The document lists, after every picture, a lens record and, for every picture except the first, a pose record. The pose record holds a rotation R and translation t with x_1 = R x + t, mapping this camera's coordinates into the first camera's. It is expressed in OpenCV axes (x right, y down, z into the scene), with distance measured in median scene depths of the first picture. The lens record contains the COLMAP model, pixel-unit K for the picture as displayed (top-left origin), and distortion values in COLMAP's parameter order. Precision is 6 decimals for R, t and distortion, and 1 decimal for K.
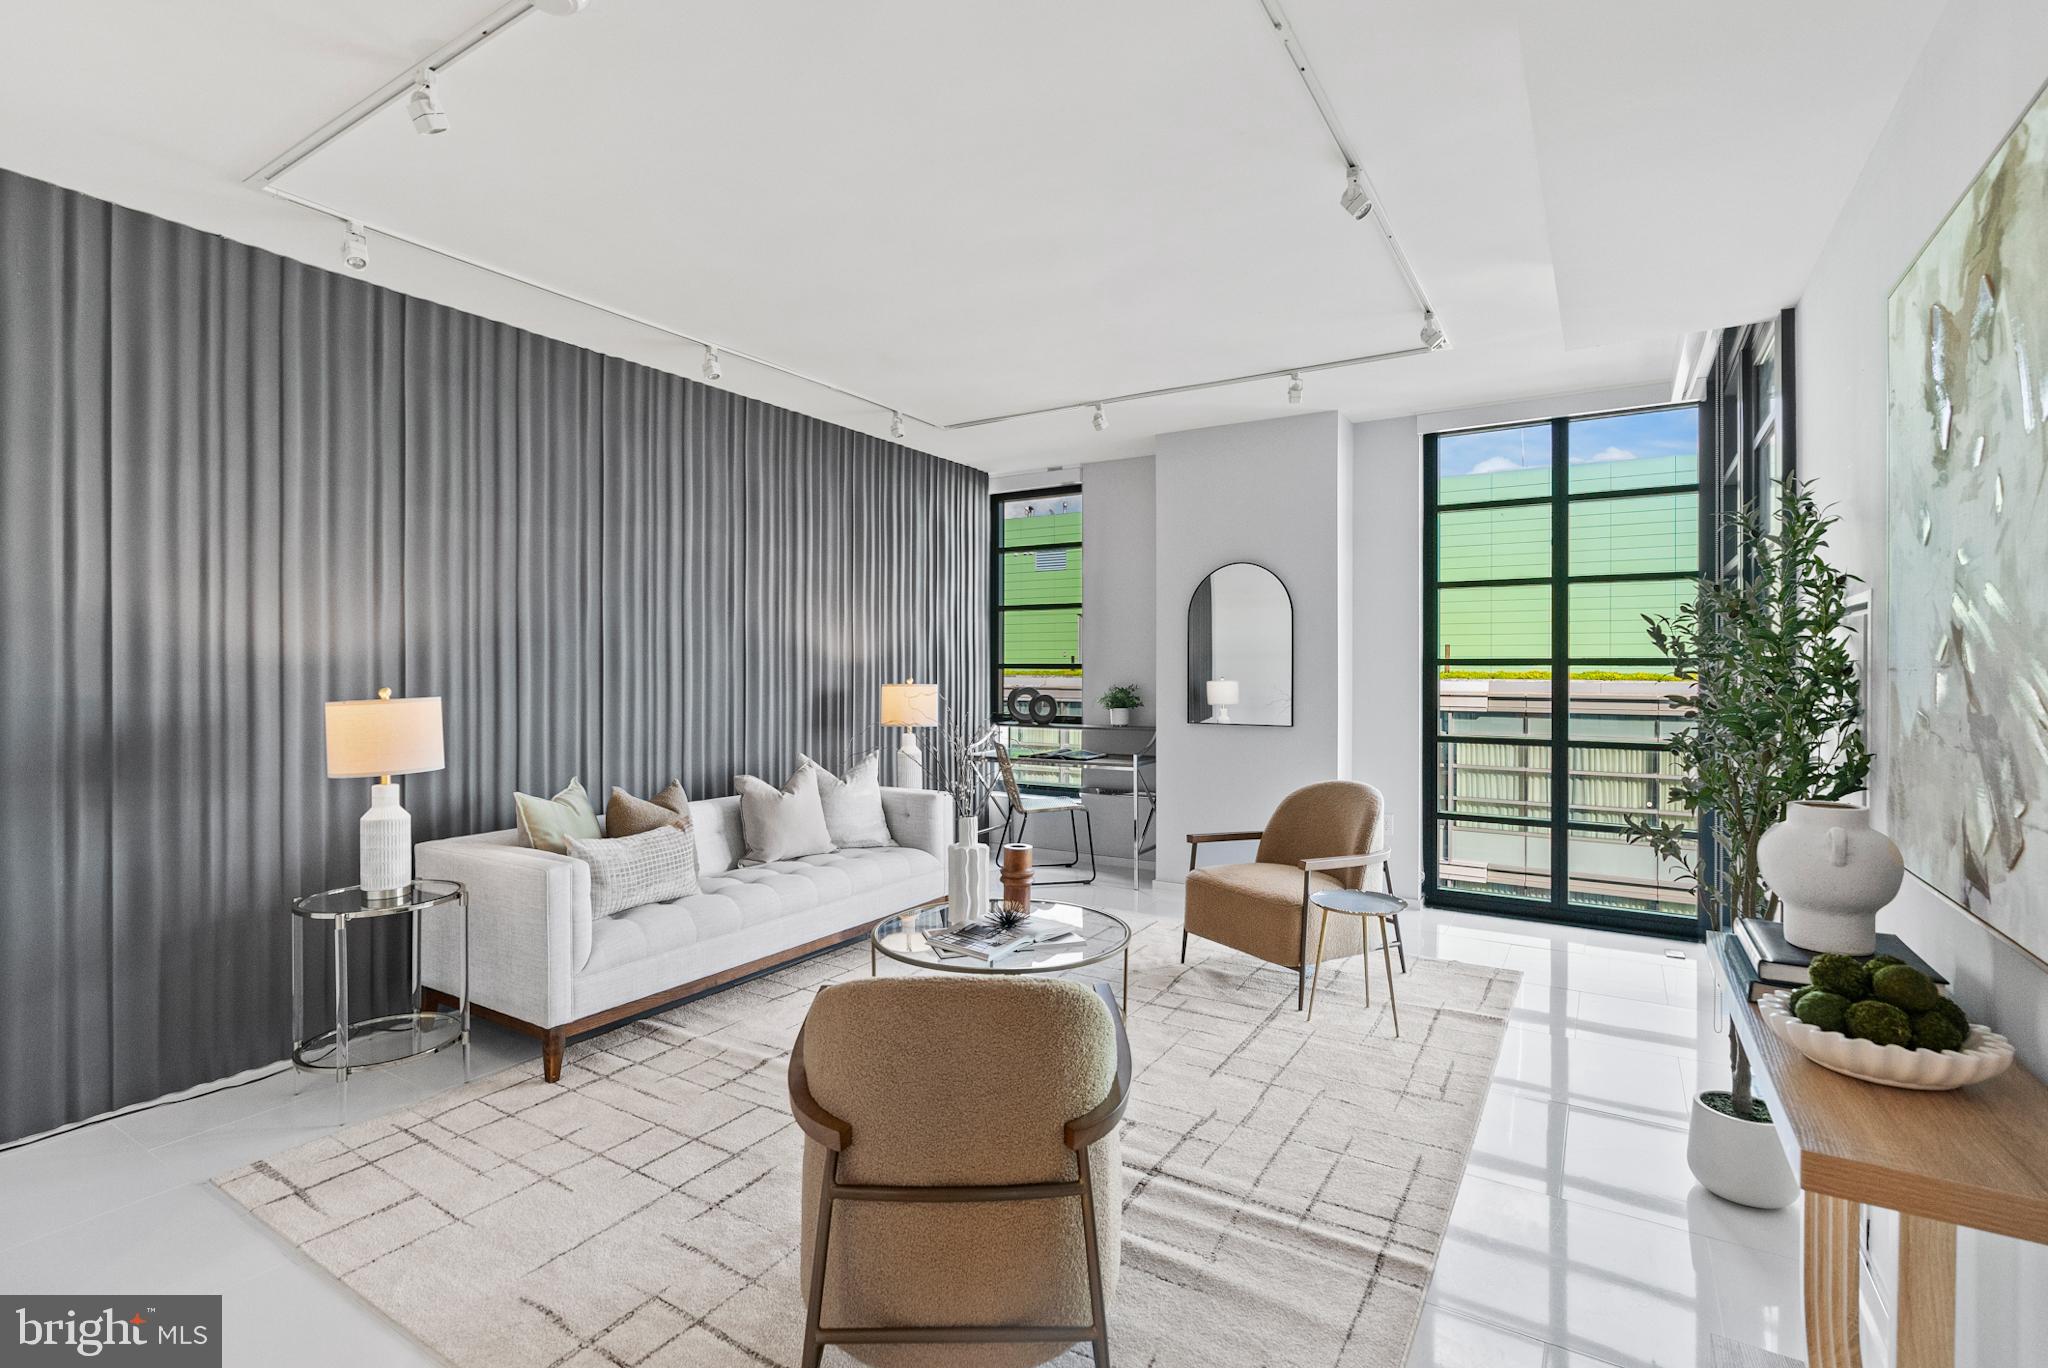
lens RADIAL K [[957.9, 0, 1028.2], [0, 957.9, 672.7], [0, 0, 1]] dist [-0.007128, 0.002152]
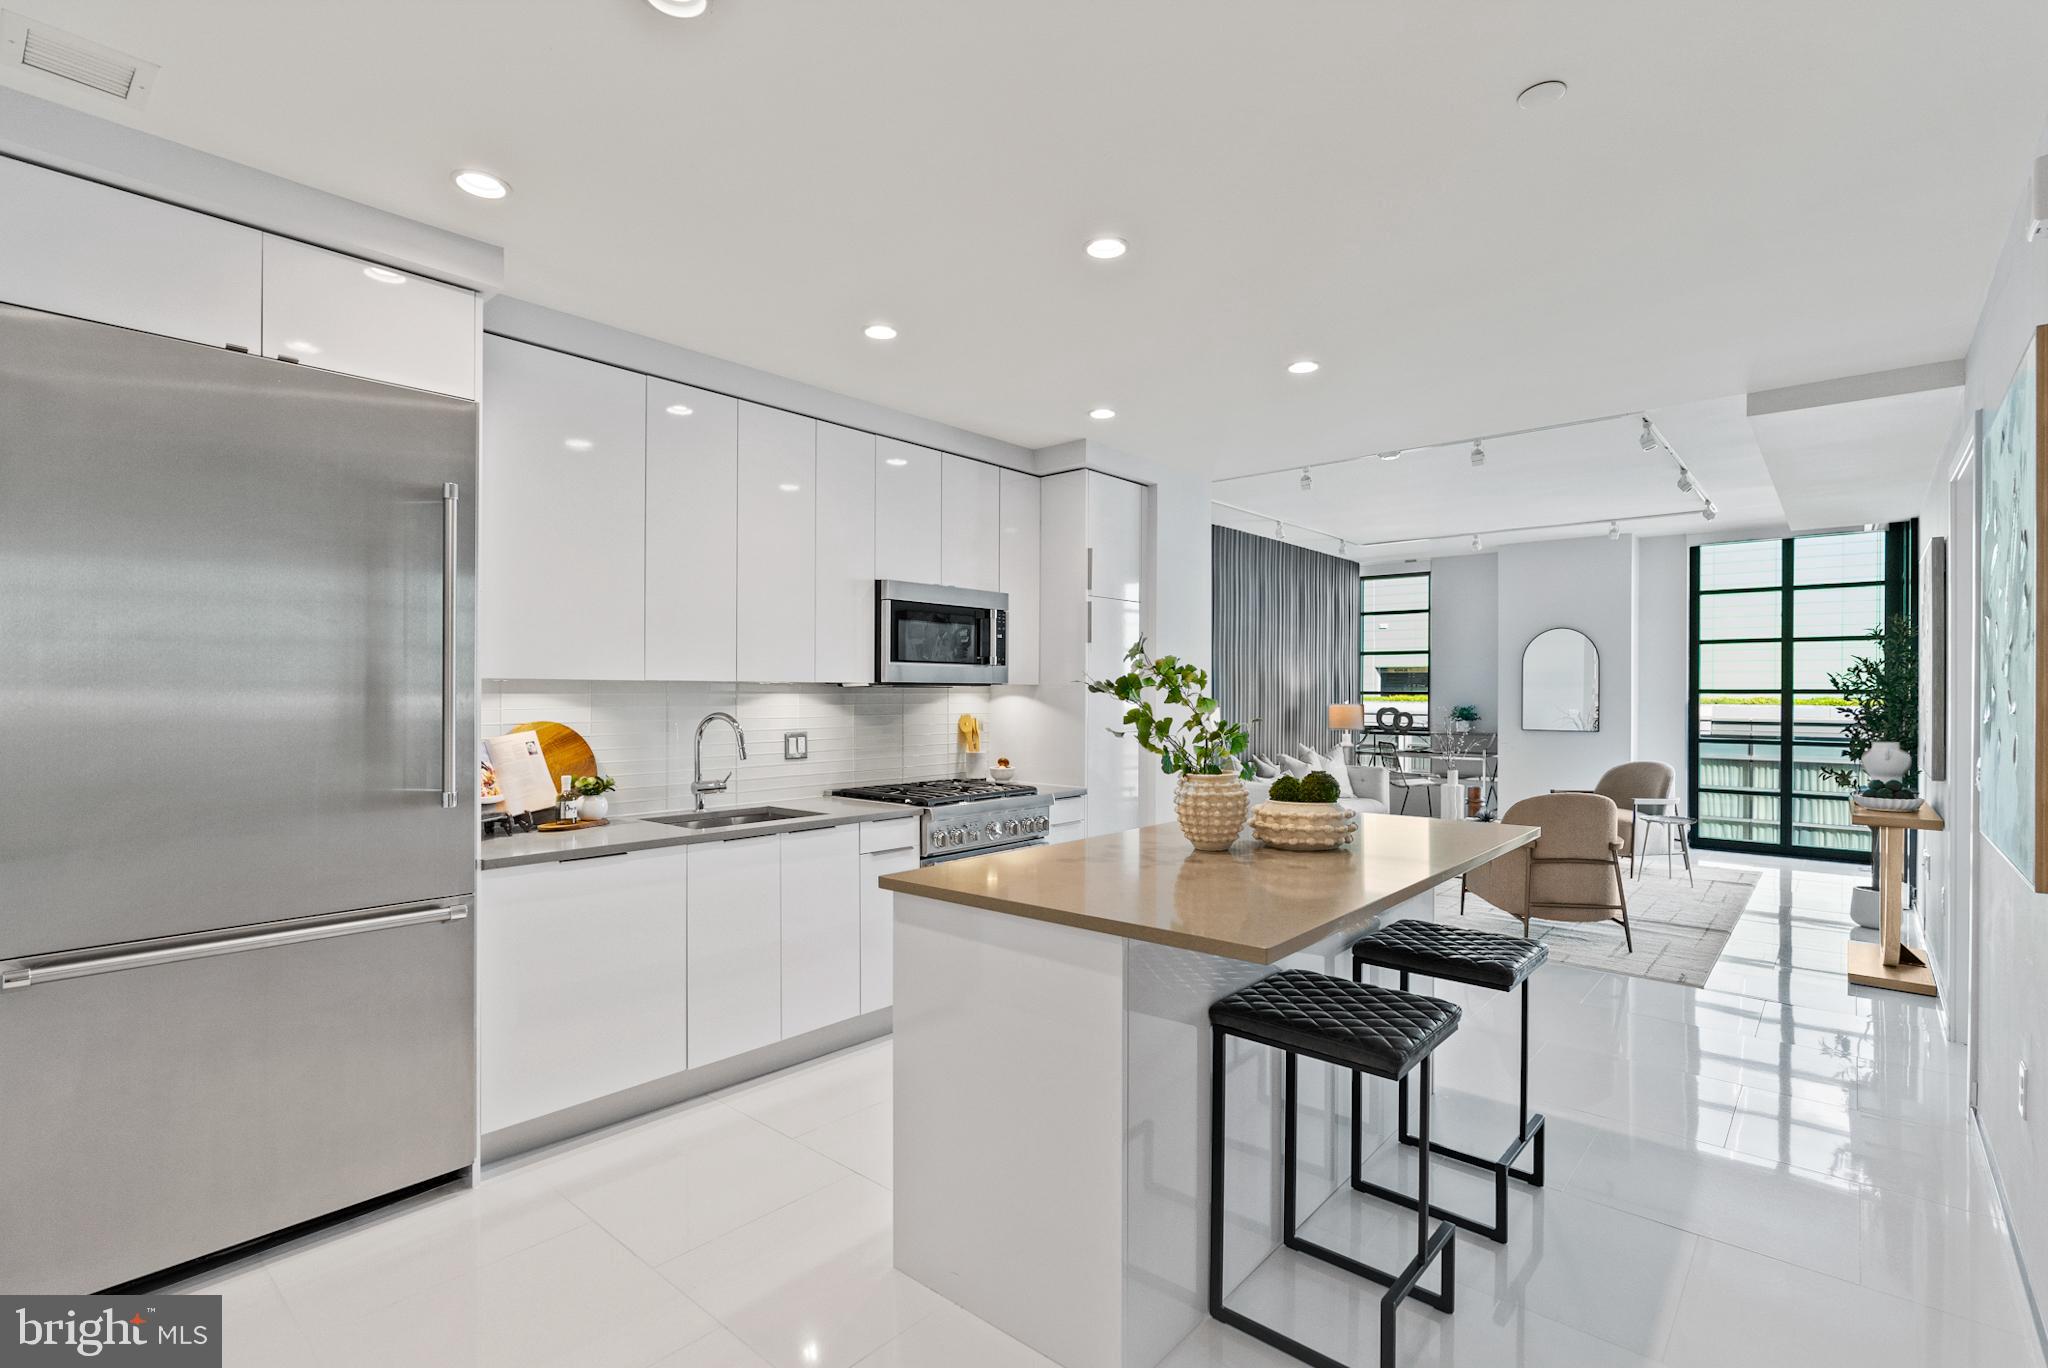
lens RADIAL K [[957.9, 0, 1013.3], [0, 957.9, 690.3], [0, 0, 1]] dist [-0.007128, 0.002152]
pose [[0.984988, 0.005523, -0.172537, -0.407733], [-0.006604, 0.999962, -0.005694, 0.003343], [0.172499, 0.006748, 0.984987, -0.732303]]
